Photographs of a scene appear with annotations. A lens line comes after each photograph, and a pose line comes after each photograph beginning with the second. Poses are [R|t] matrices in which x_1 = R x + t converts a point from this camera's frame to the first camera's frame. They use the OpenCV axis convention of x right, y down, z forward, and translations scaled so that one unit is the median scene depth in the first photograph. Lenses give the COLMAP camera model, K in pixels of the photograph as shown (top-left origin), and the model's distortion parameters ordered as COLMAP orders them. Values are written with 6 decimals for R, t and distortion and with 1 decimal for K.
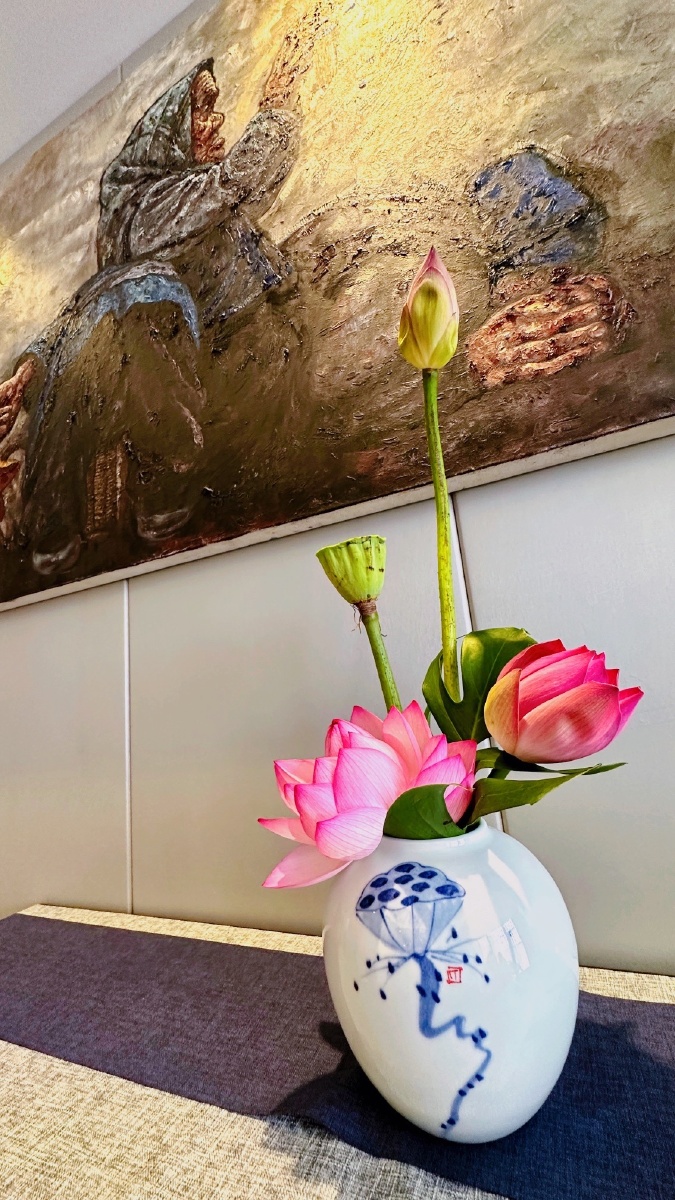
lens RADIAL K [[484.4, 0, 336.1], [0, 484.4, 599.6], [0, 0, 1]] dist [0.000342, -0.000021]
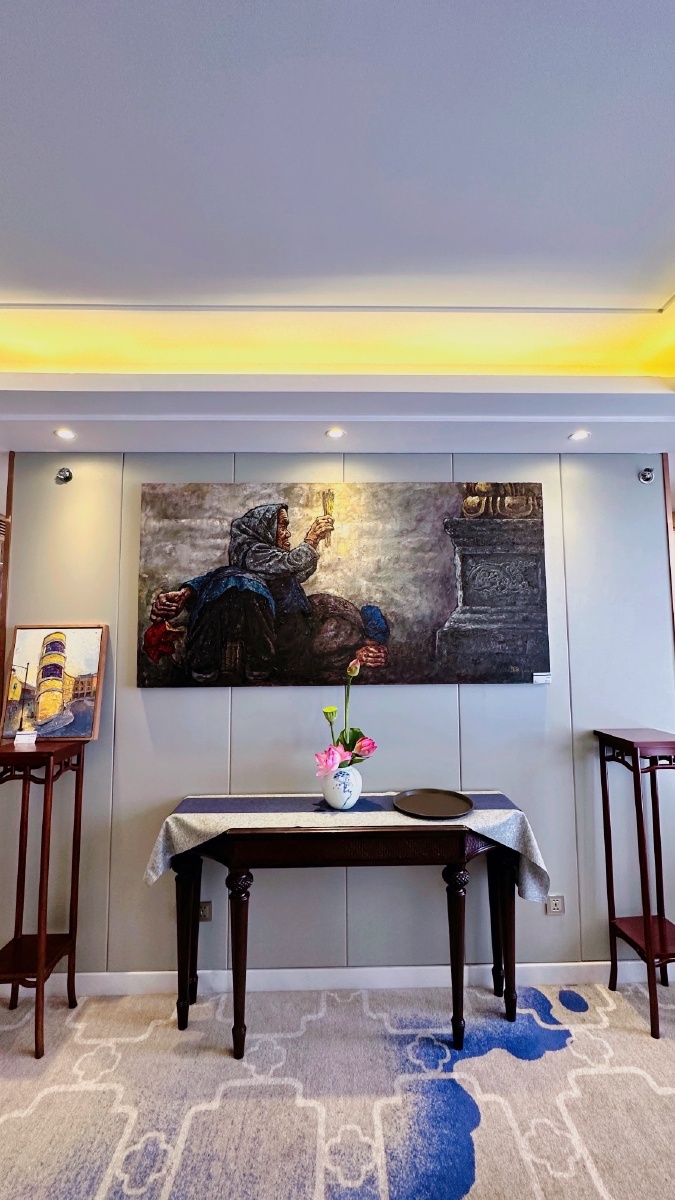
lens RADIAL K [[484.4, 0, 339.1], [0, 484.4, 601.0], [0, 0, 1]] dist [0.000342, -0.000021]
pose [[0.892149, 0.127348, 0.433420, -1.641400], [-0.169721, 0.983643, 0.060339, -1.146642], [-0.418646, -0.127392, 0.899170, -2.491276]]
